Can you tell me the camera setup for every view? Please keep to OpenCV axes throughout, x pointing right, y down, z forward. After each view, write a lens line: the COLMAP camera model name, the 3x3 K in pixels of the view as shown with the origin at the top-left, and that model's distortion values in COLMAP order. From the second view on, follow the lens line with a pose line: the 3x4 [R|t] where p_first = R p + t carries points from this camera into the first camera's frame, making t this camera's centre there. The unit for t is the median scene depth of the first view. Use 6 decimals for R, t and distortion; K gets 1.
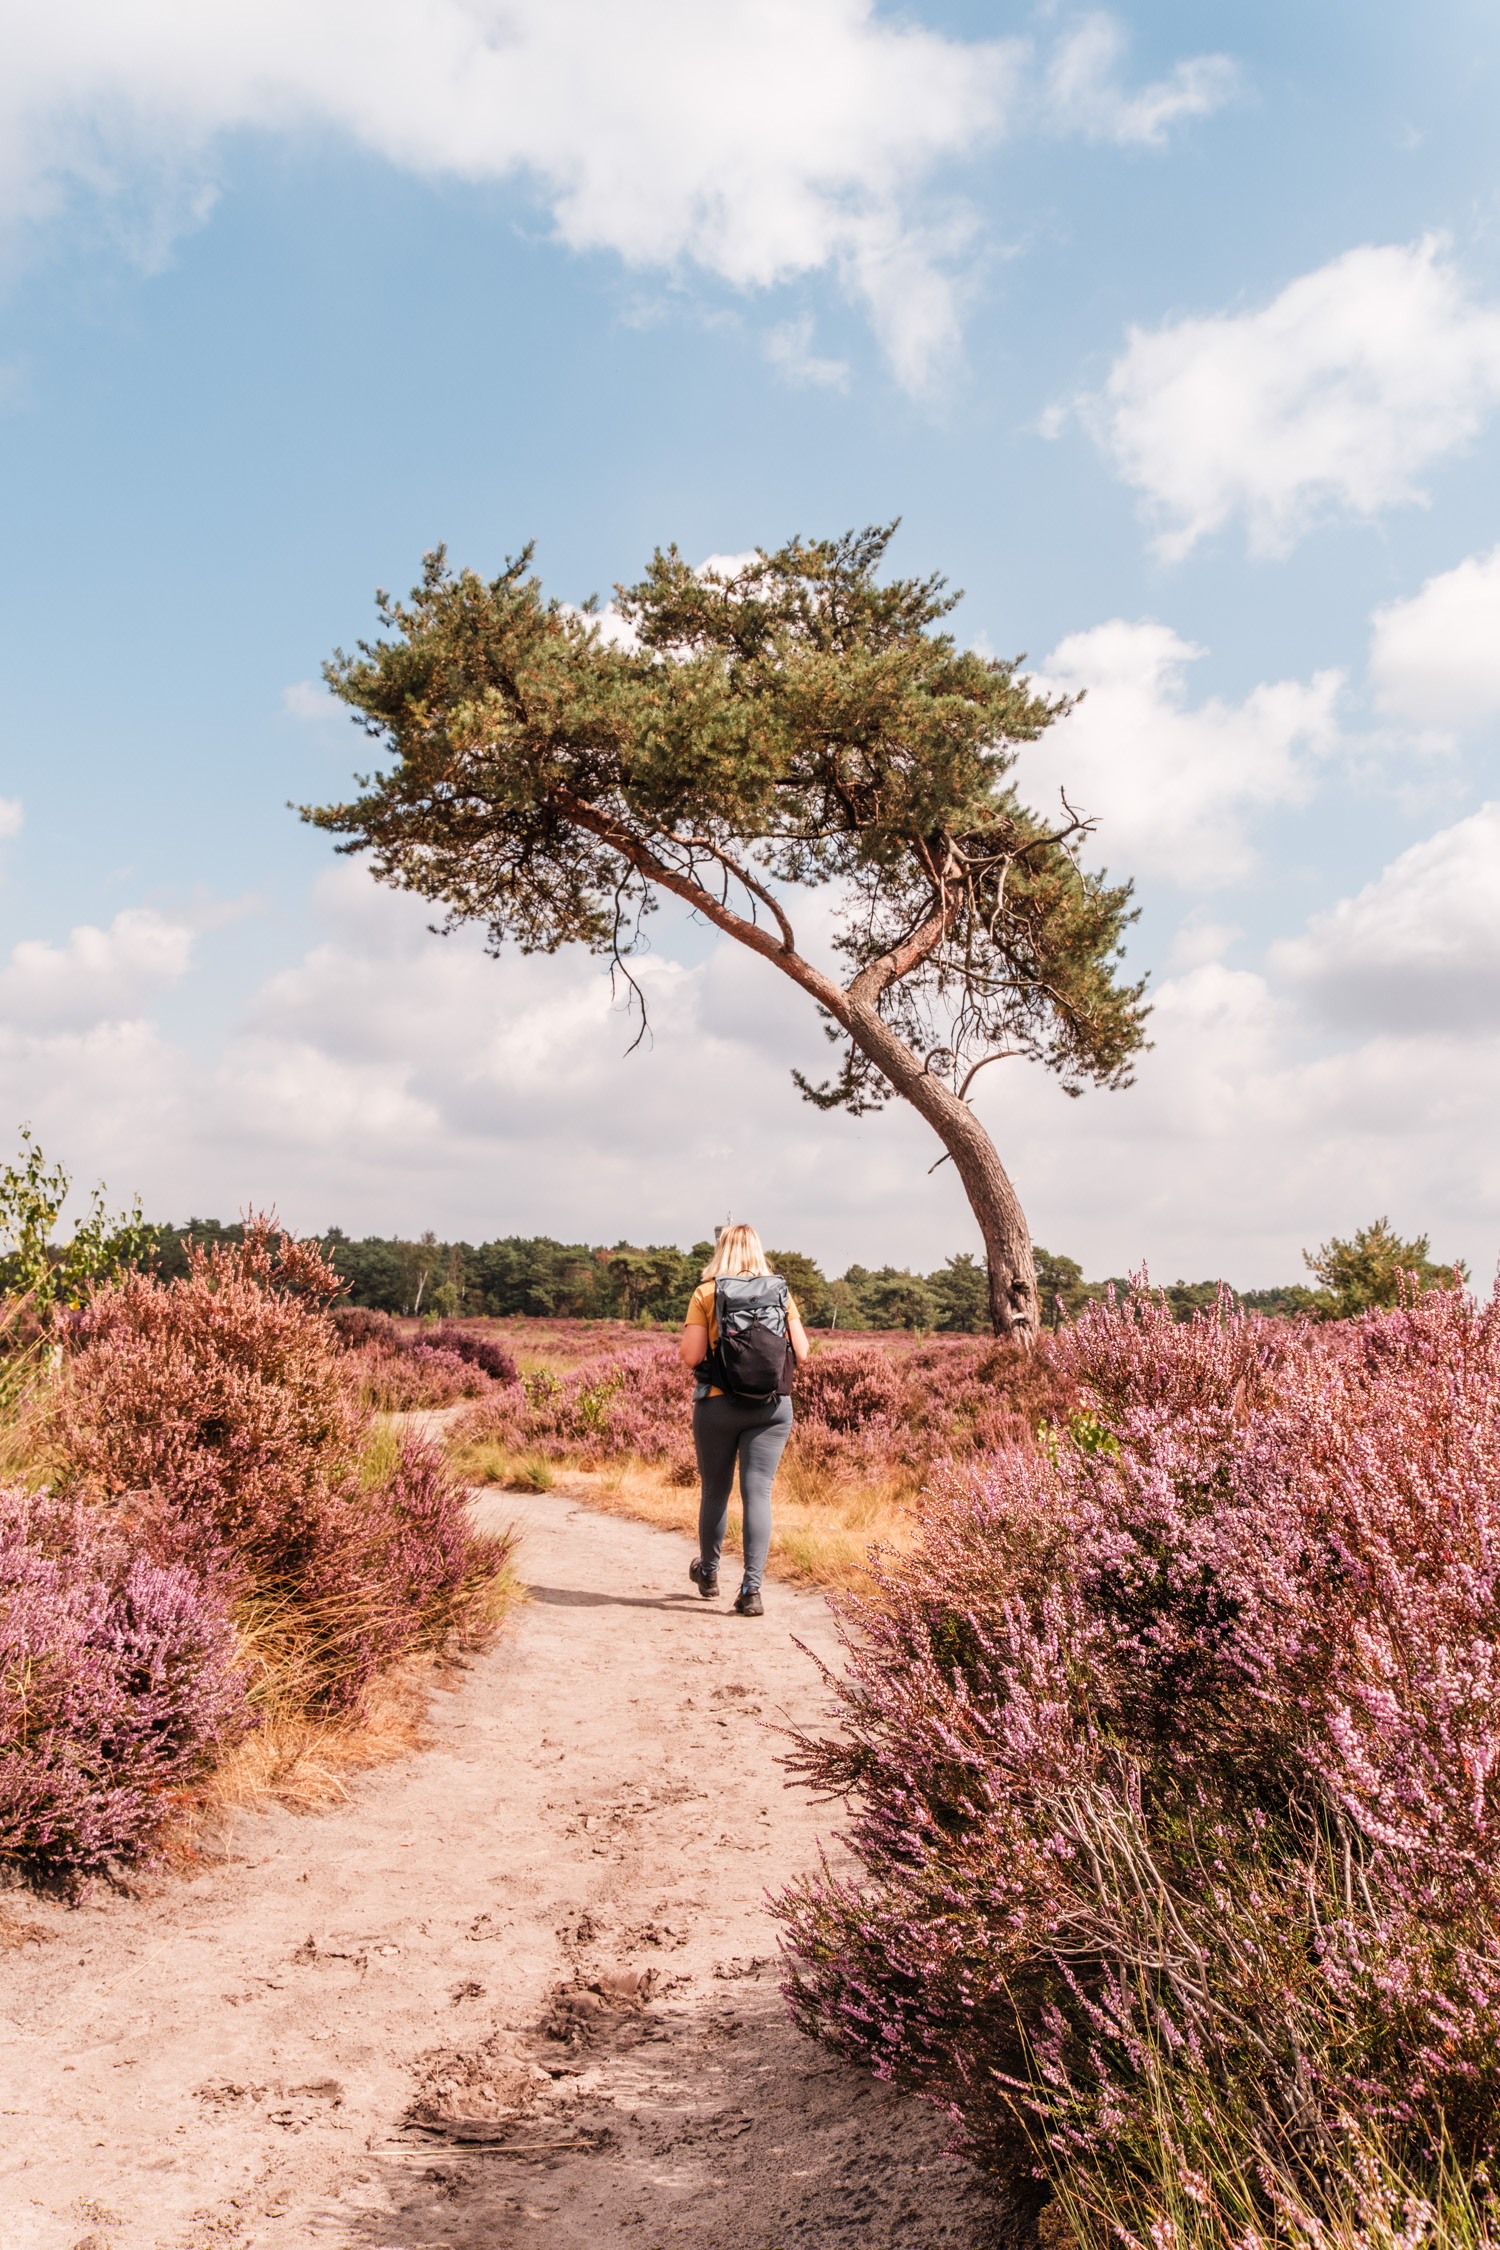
lens RADIAL K [[1940.3, 0, 735.2], [0, 1940.3, 1120.0], [0, 0, 1]] dist [0.097103, -0.002095]
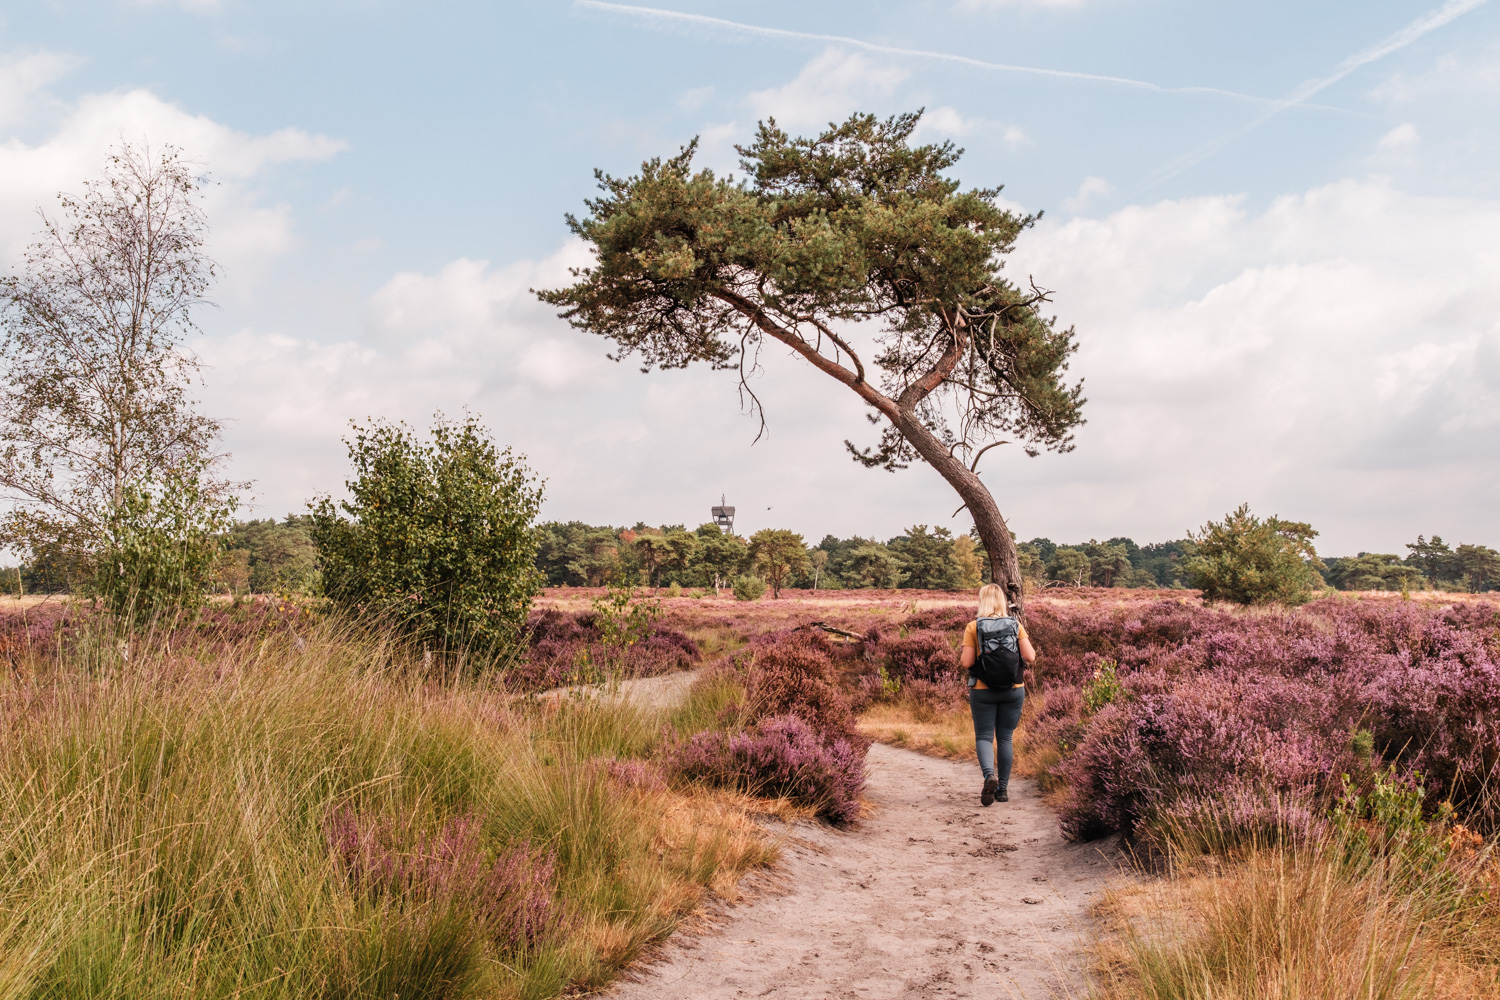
lens RADIAL K [[1587.9, 0, 731.8], [0, 1587.9, 498.8], [0, 0, 1]] dist [0.016116, 0.011406]
pose [[0.999471, -0.032460, 0.001800, -0.079393], [0.032330, 0.998239, 0.049732, -0.055977], [-0.003411, -0.049647, 0.998761, -0.287027]]
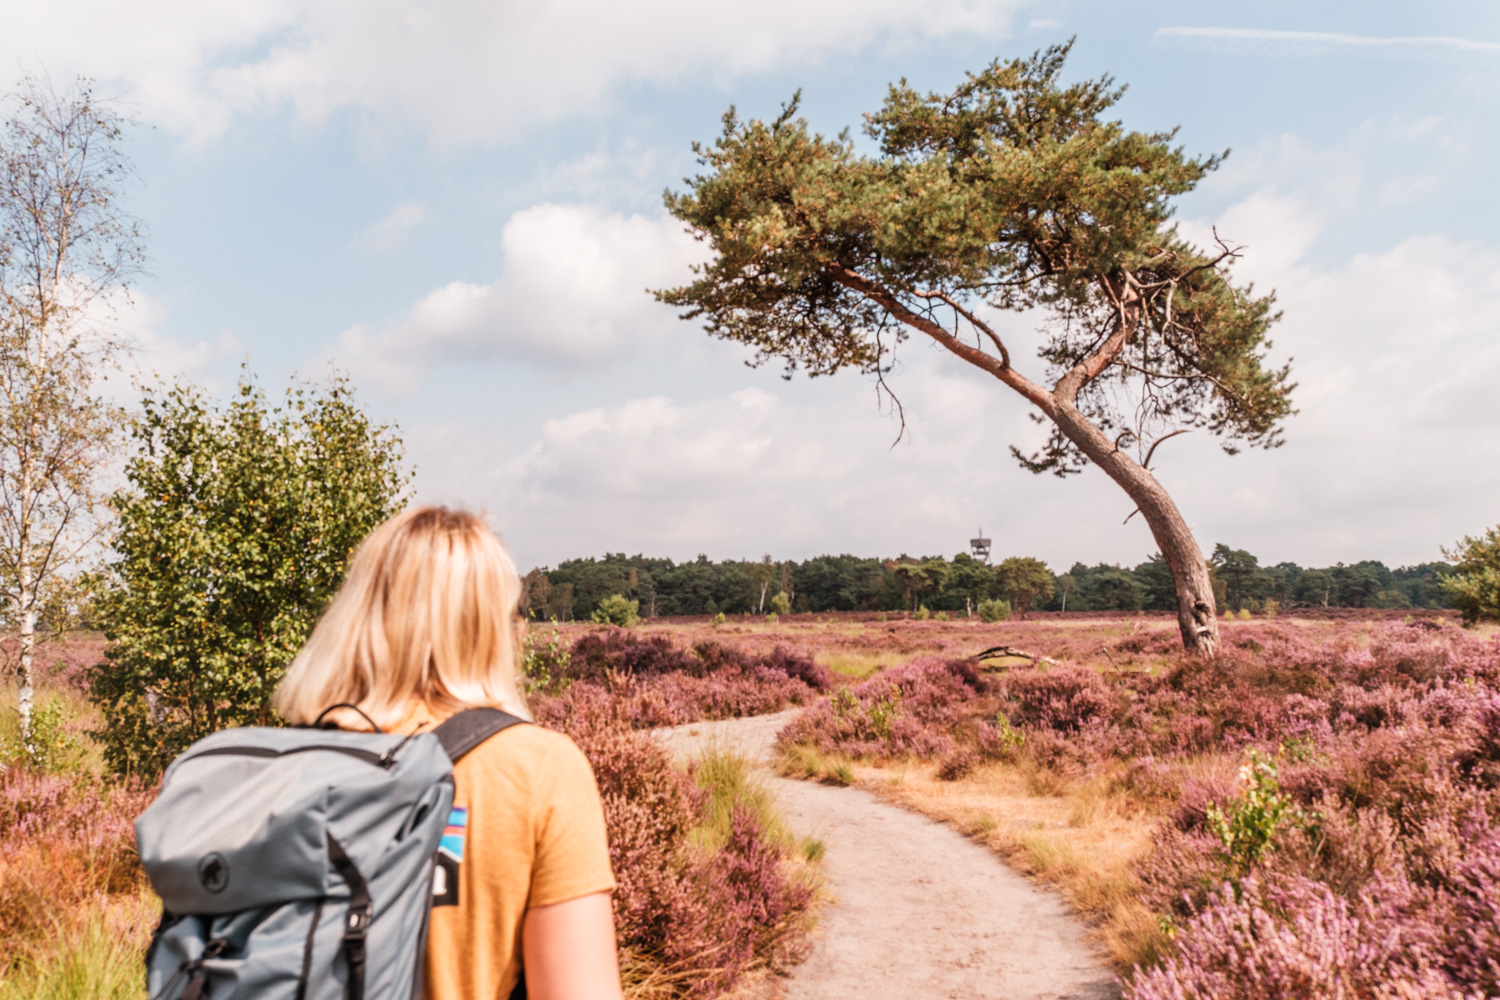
lens RADIAL K [[1379.4, 0, 738.3], [0, 1379.4, 493.8], [0, 0, 1]] dist [0.167295, -0.069941]
pose [[0.983068, -0.060689, -0.172898, 0.005786], [0.063713, 0.997896, 0.011990, -0.020995], [0.171806, -0.022803, 0.984867, 0.004313]]
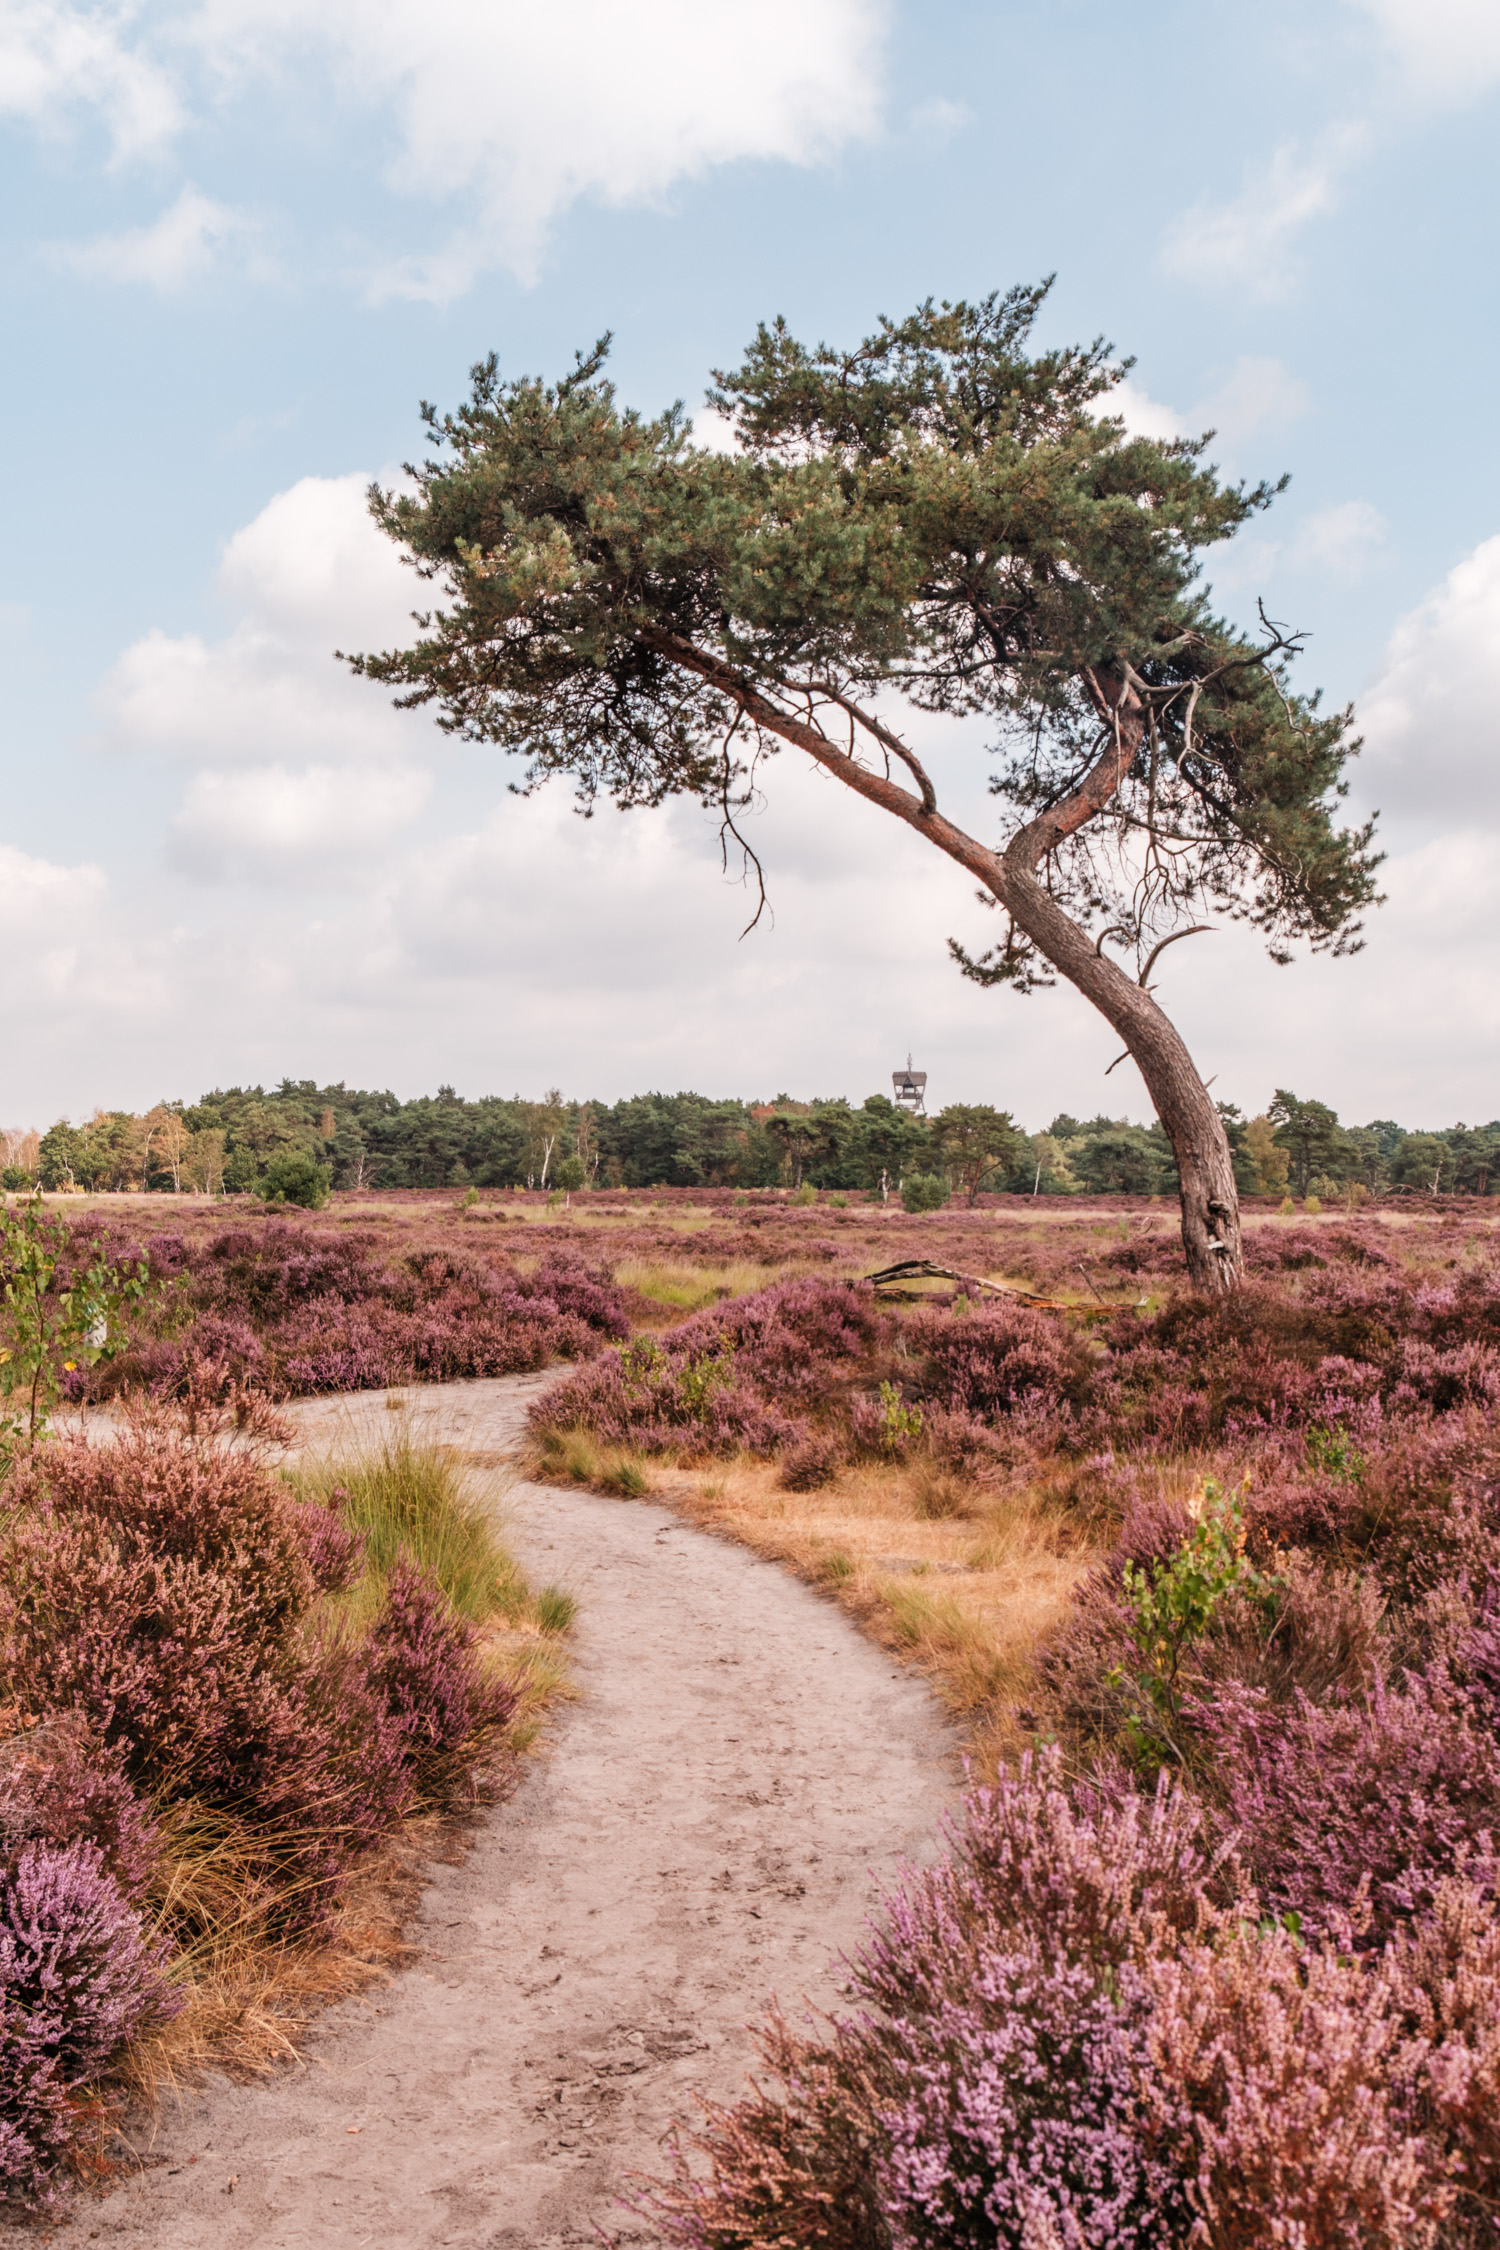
lens RADIAL K [[2312.5, 0, 708.3], [0, 2312.5, 1124.8], [0, 0, 1]] dist [0.028070, 0.001341]
pose [[0.995586, -0.025872, -0.090214, 0.018151], [0.032672, 0.996668, 0.074736, -0.029055], [0.087980, -0.077354, 0.993114, -0.000052]]
